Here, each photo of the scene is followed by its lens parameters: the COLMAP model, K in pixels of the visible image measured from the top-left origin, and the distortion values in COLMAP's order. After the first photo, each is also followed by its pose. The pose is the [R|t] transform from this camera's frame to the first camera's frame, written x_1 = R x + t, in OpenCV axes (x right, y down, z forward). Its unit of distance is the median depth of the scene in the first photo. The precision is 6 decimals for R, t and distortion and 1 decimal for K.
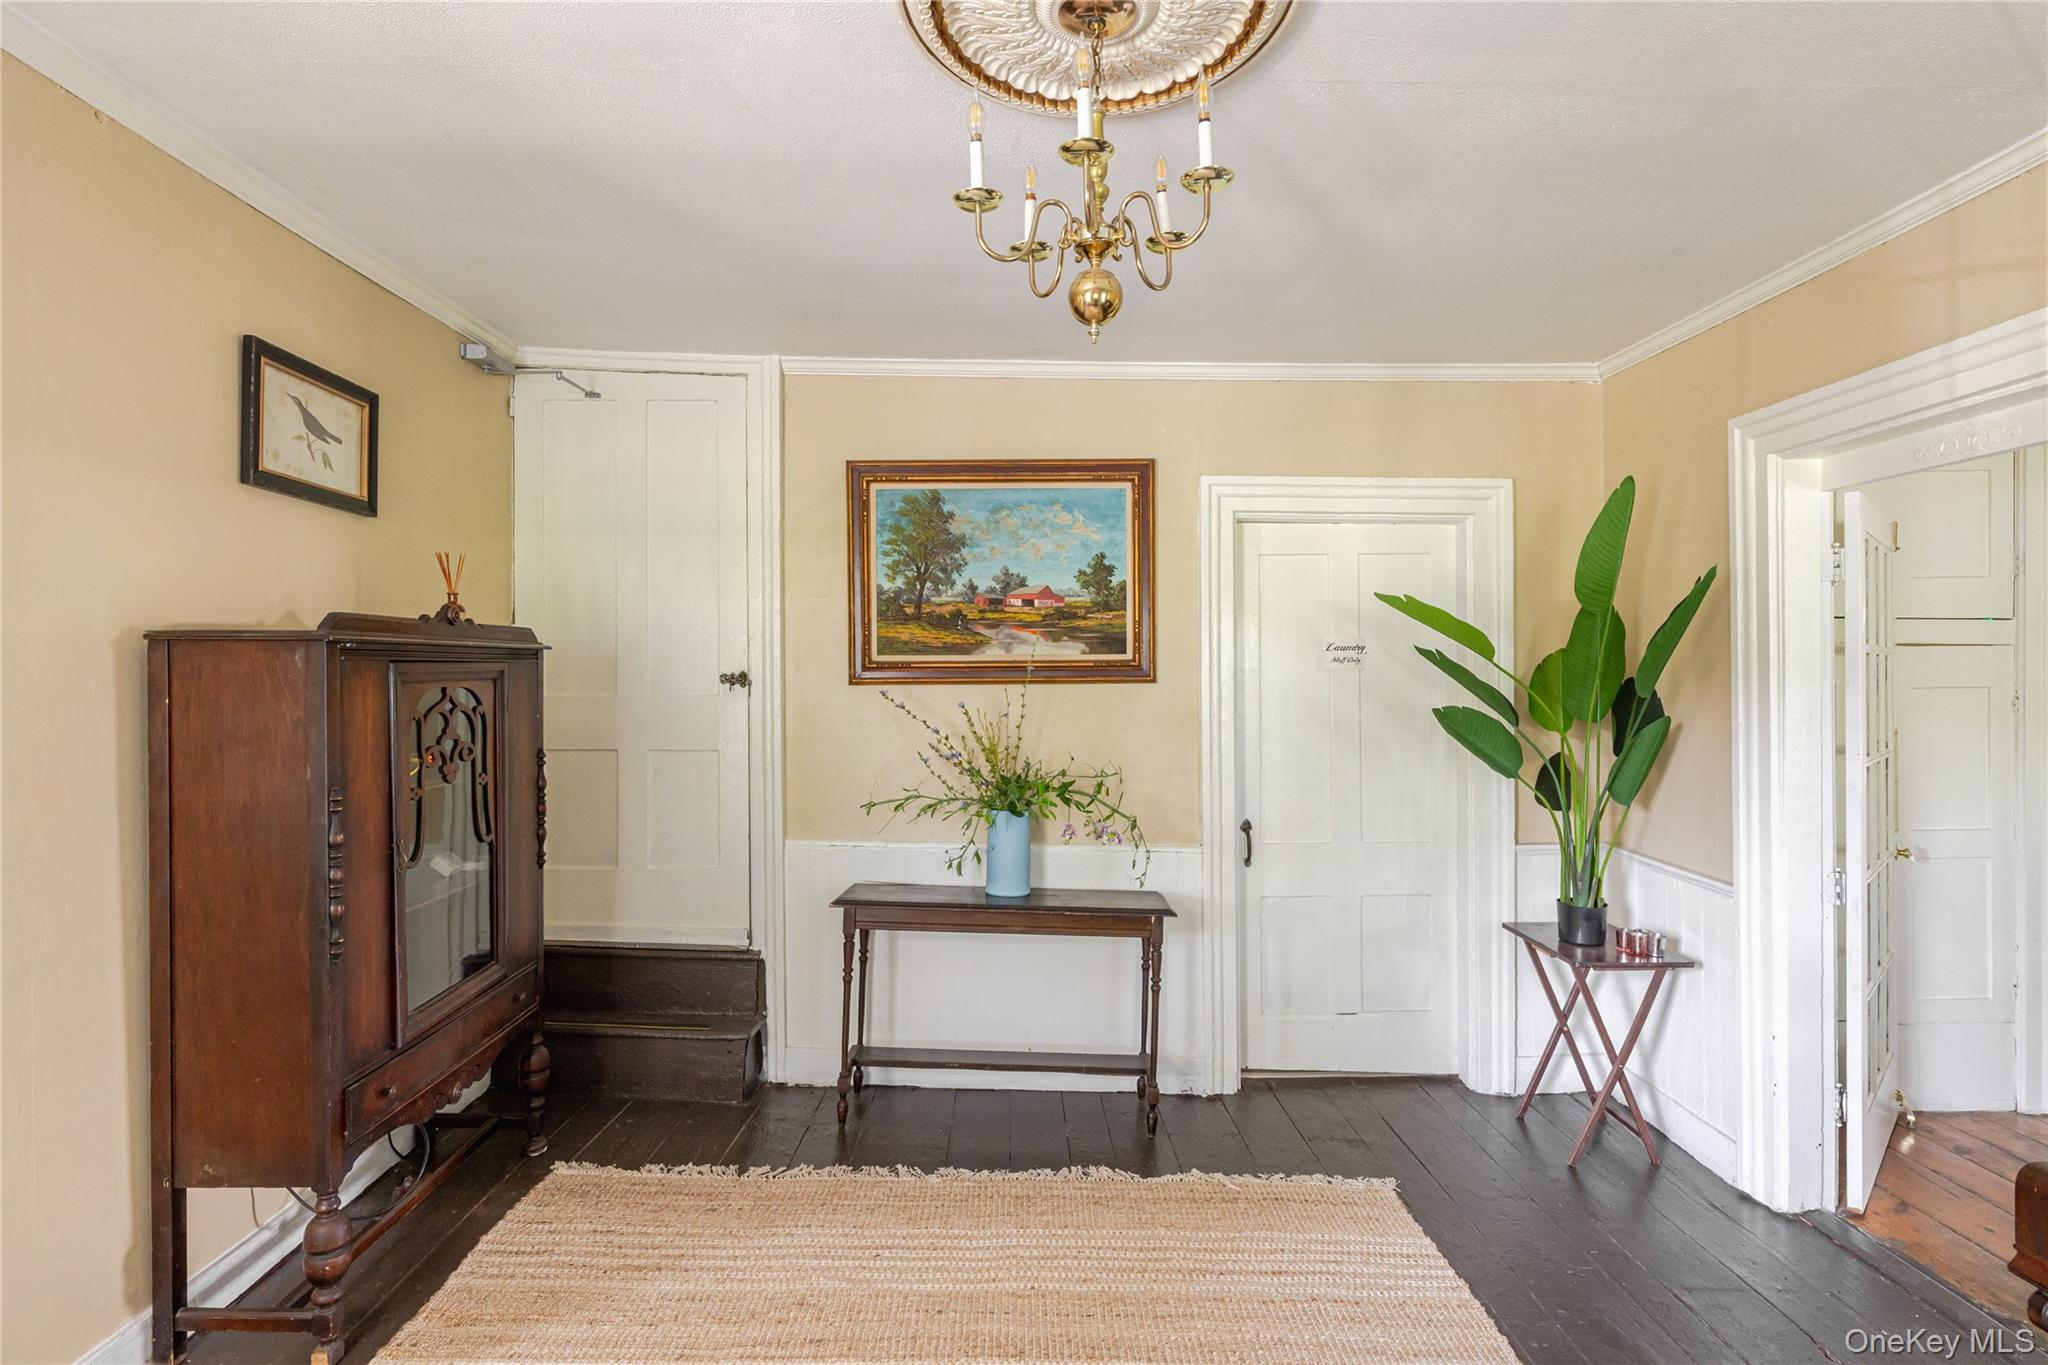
lens RADIAL K [[1064.1, 0, 1010.3], [0, 1064.1, 678.8], [0, 0, 1]] dist [-0.000827, -0.000544]
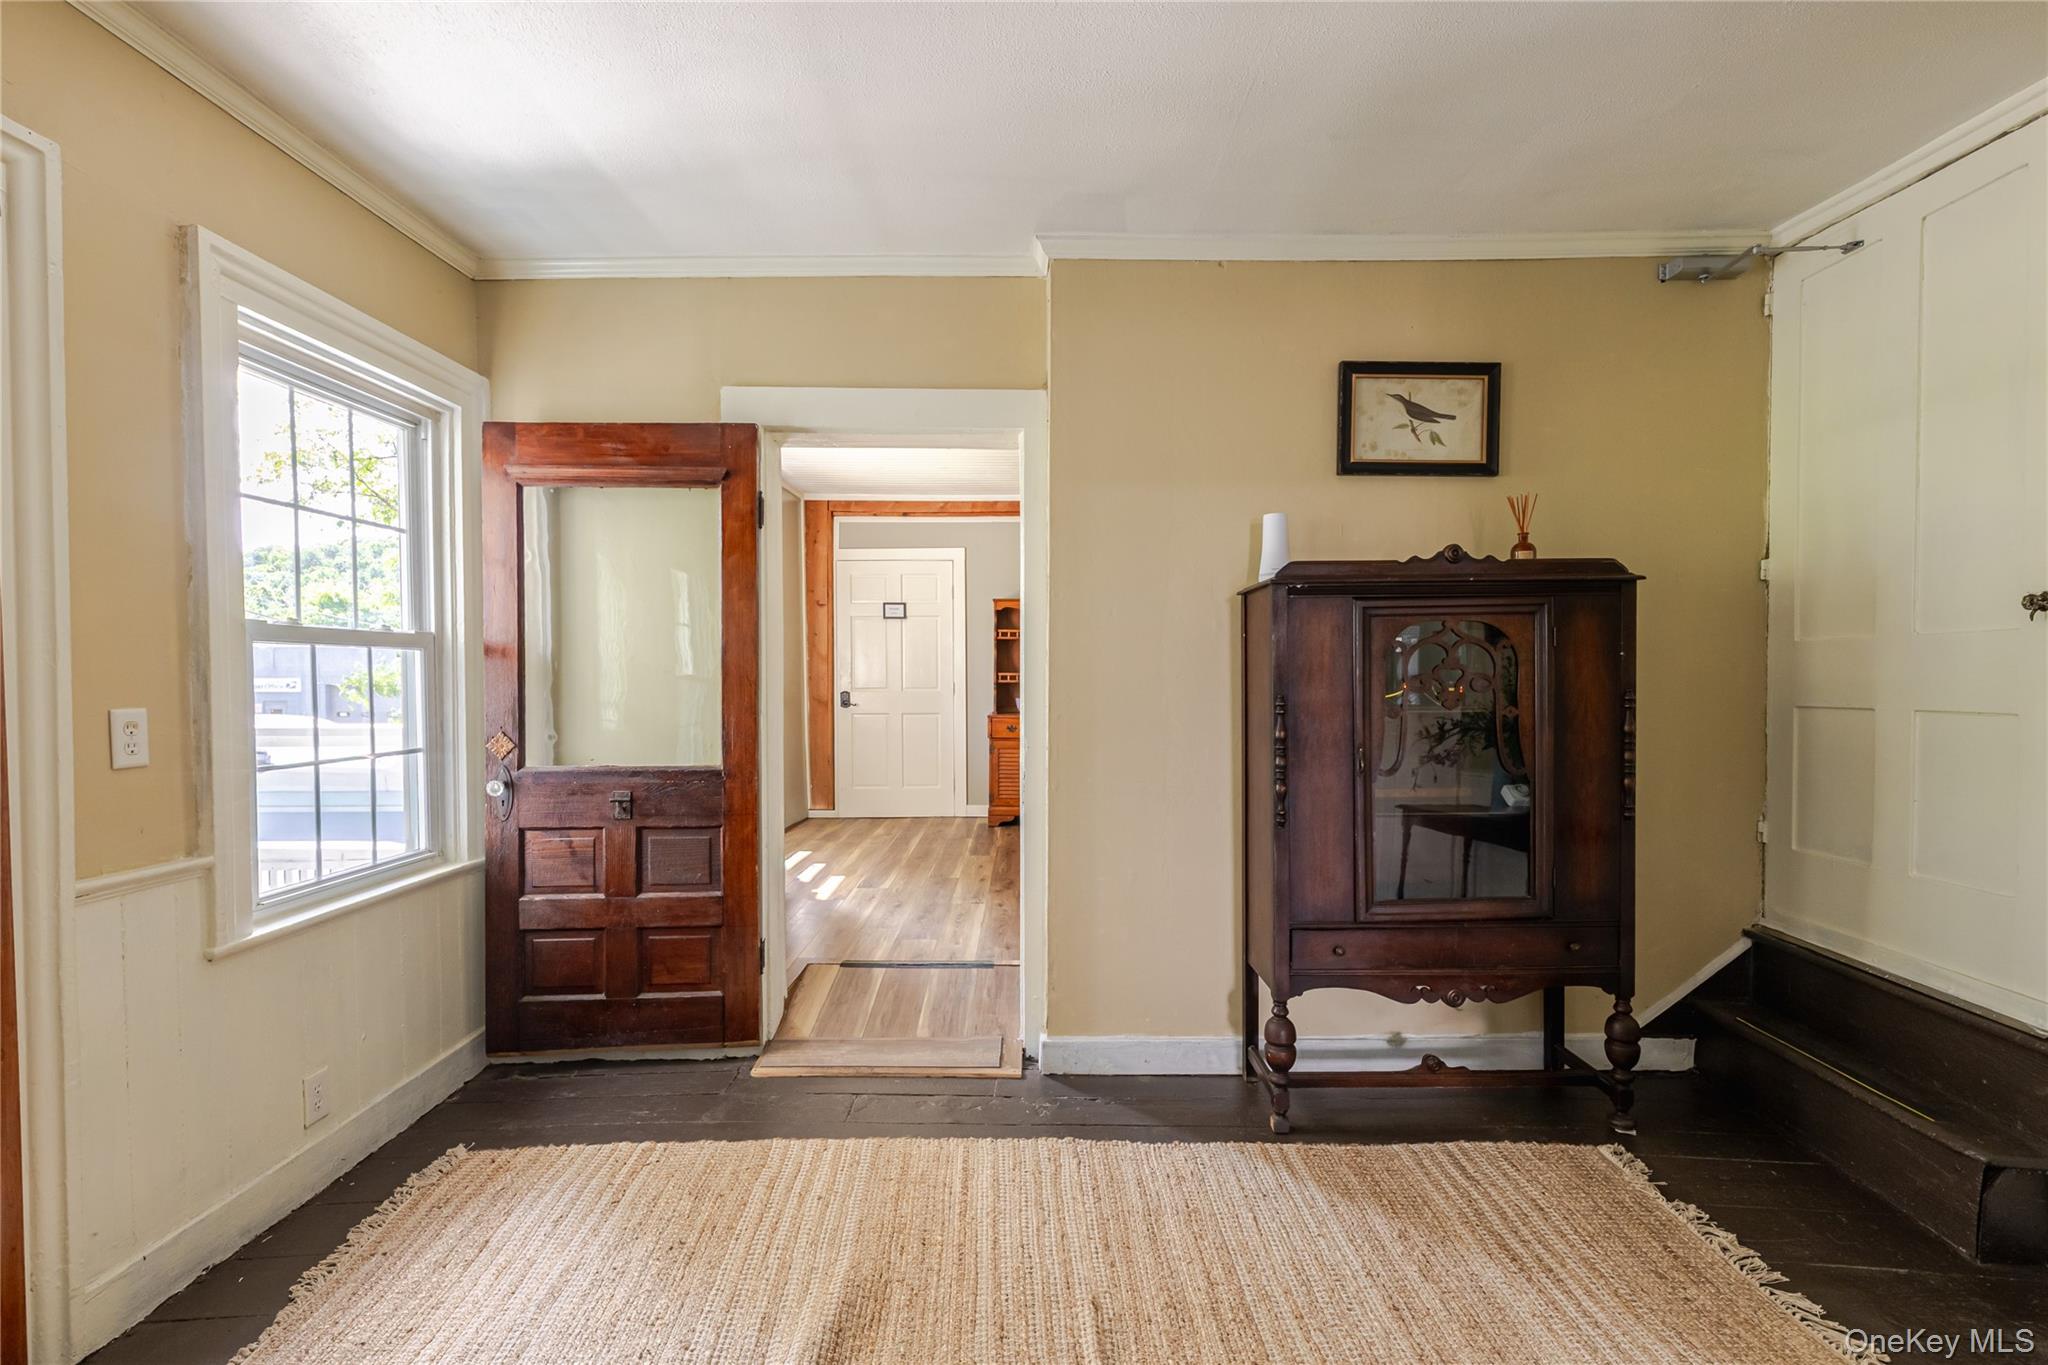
lens RADIAL K [[914.3, 0, 1013.8], [0, 914.3, 715.9], [0, 0, 1]] dist [0.003717, 0.000703]
pose [[-0.023659, 0.031639, -0.999219, 0.391596], [-0.005877, 0.999477, 0.031787, 0.073596], [0.999703, 0.006624, -0.023461, 0.549679]]
